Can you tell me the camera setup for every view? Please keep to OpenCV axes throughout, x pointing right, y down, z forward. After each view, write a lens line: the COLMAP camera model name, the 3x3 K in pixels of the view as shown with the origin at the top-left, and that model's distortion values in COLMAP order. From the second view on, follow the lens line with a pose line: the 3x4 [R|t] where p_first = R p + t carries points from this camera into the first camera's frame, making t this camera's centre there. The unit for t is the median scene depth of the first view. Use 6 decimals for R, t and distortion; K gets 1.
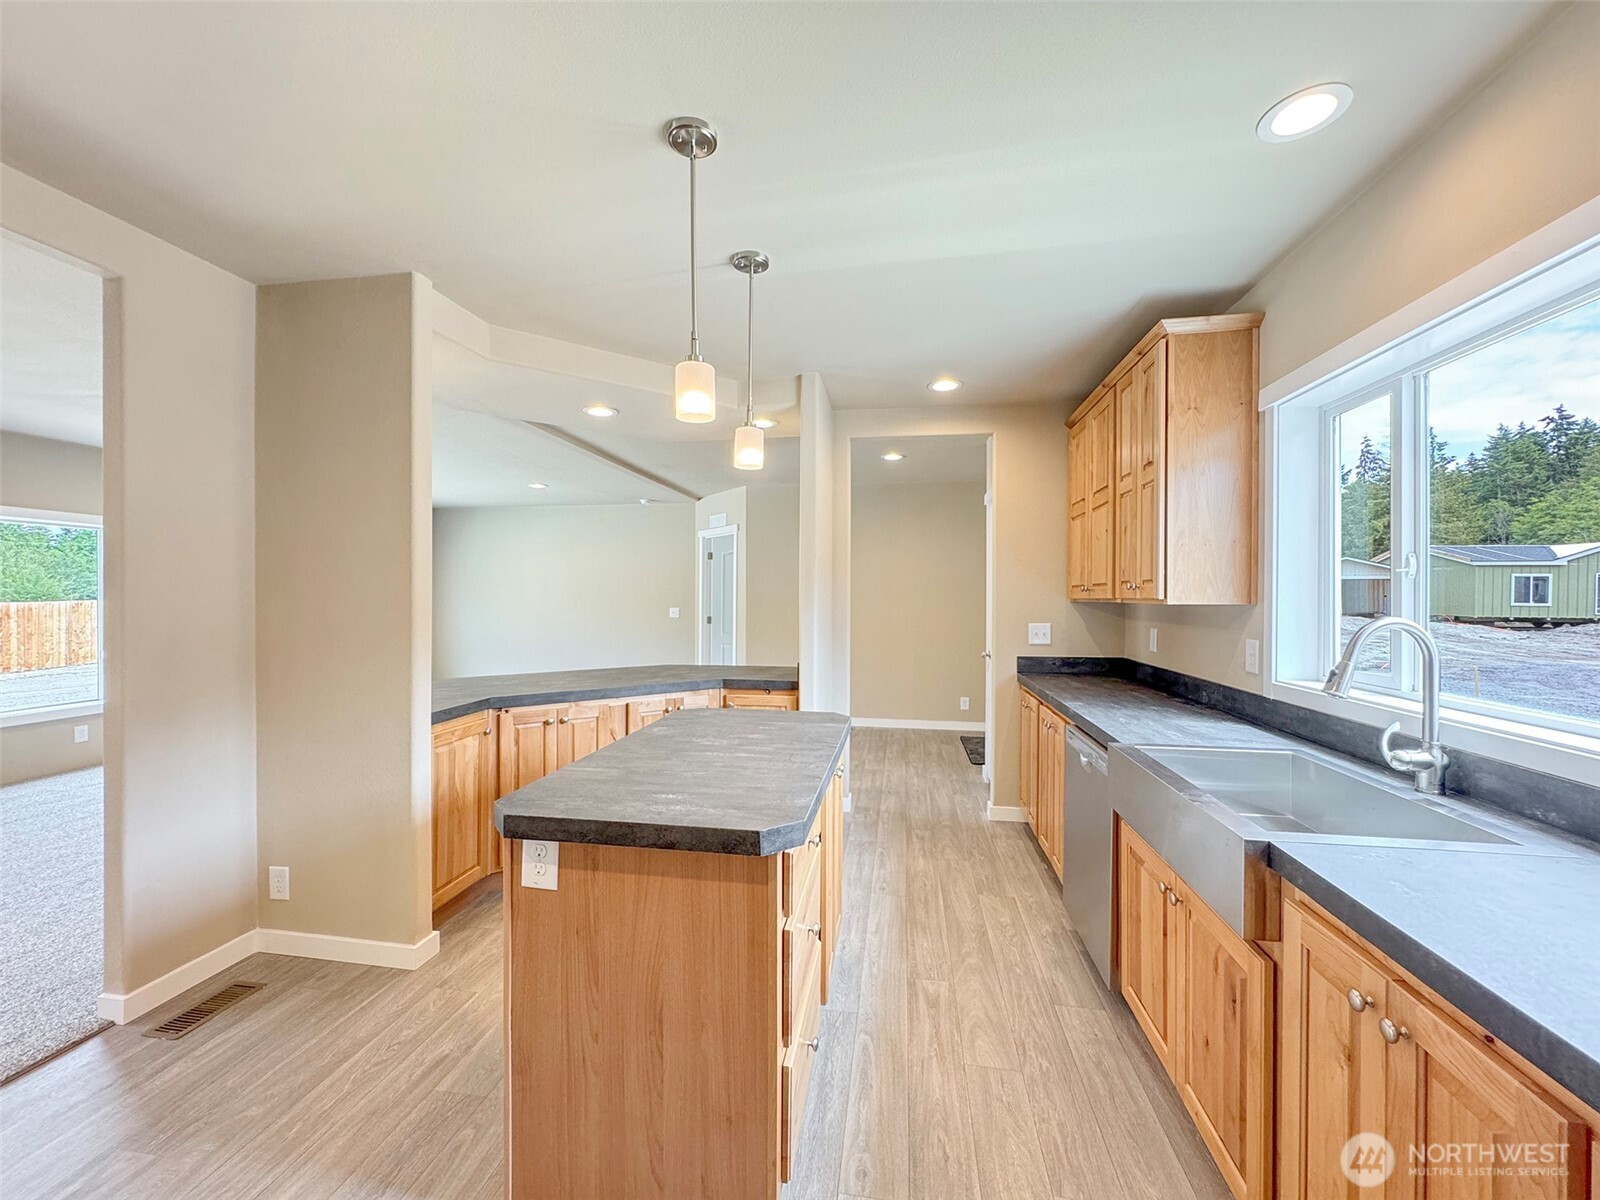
lens RADIAL K [[642.2, 0, 794.4], [0, 642.2, 597.6], [0, 0, 1]] dist [-0.004272, 0.000090]
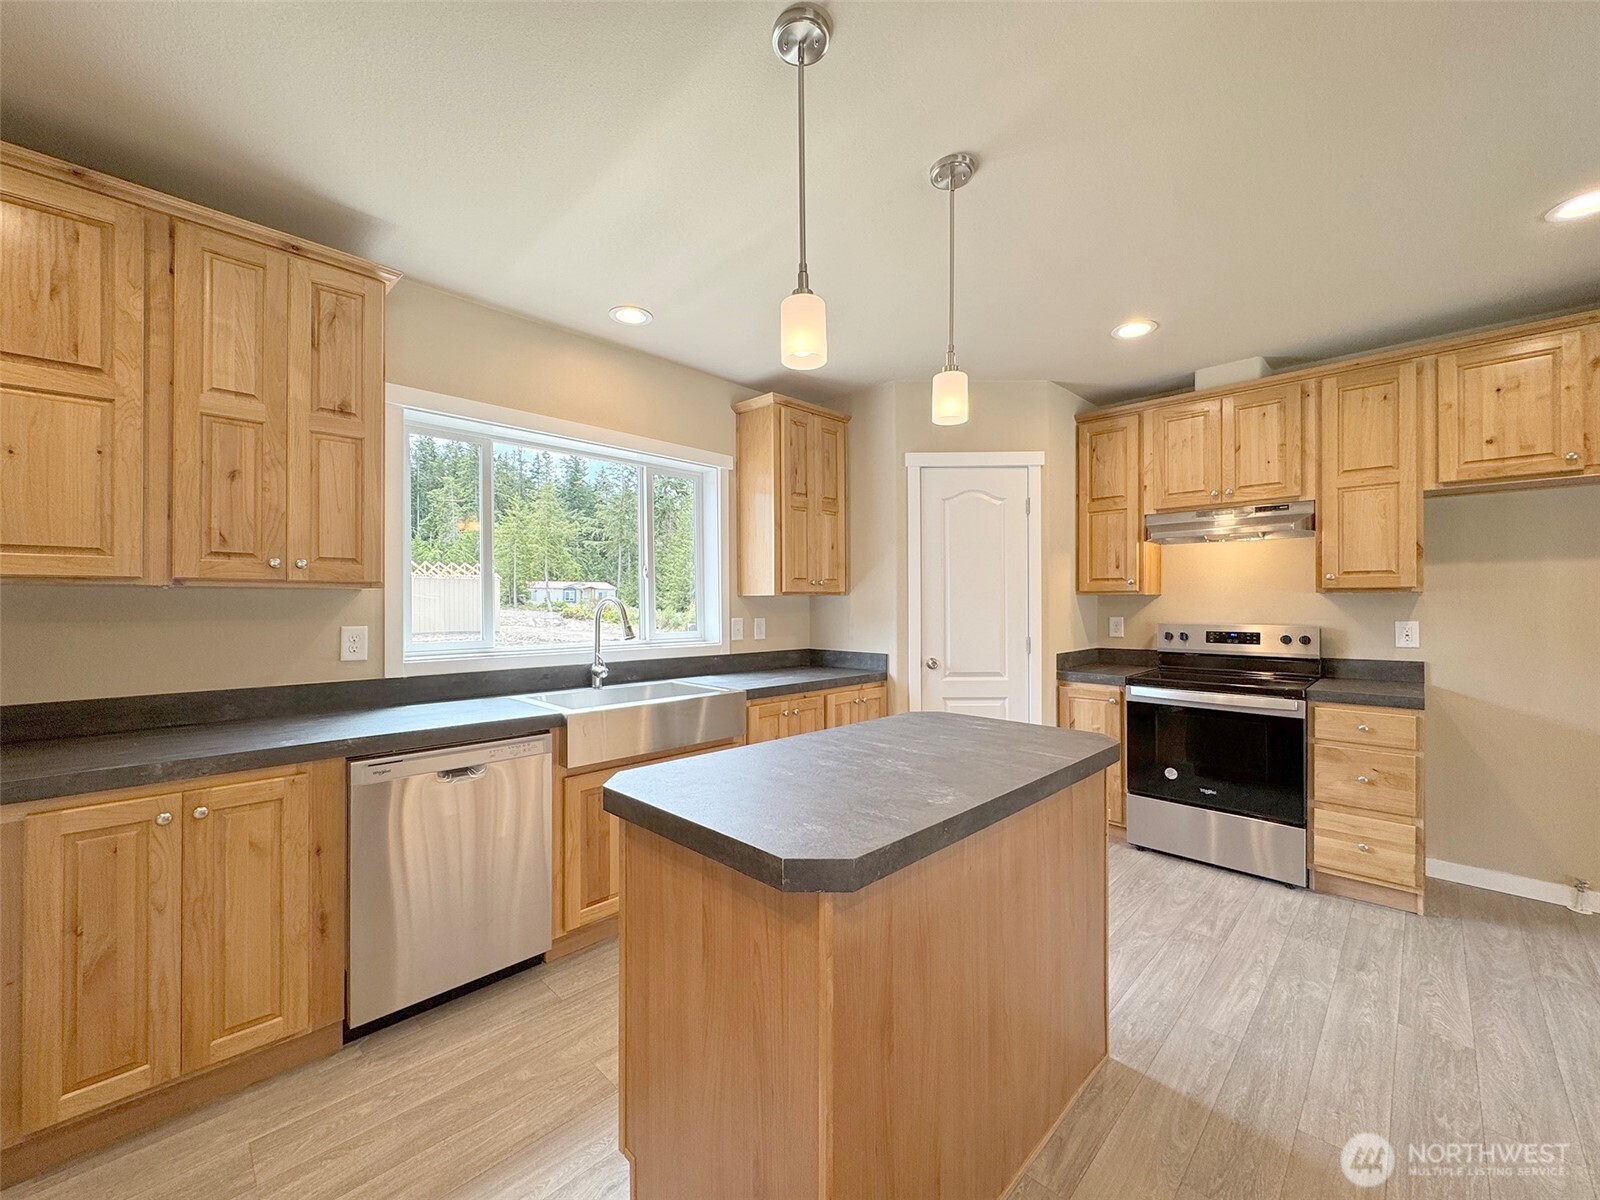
lens RADIAL K [[642.2, 0, 804.7], [0, 642.2, 594.2], [0, 0, 1]] dist [-0.004272, 0.000090]
pose [[-0.822268, 0.004353, 0.569084, -0.420458], [-0.002087, 0.999941, -0.010663, 0.027815], [-0.569097, -0.009955, -0.822210, 1.494618]]
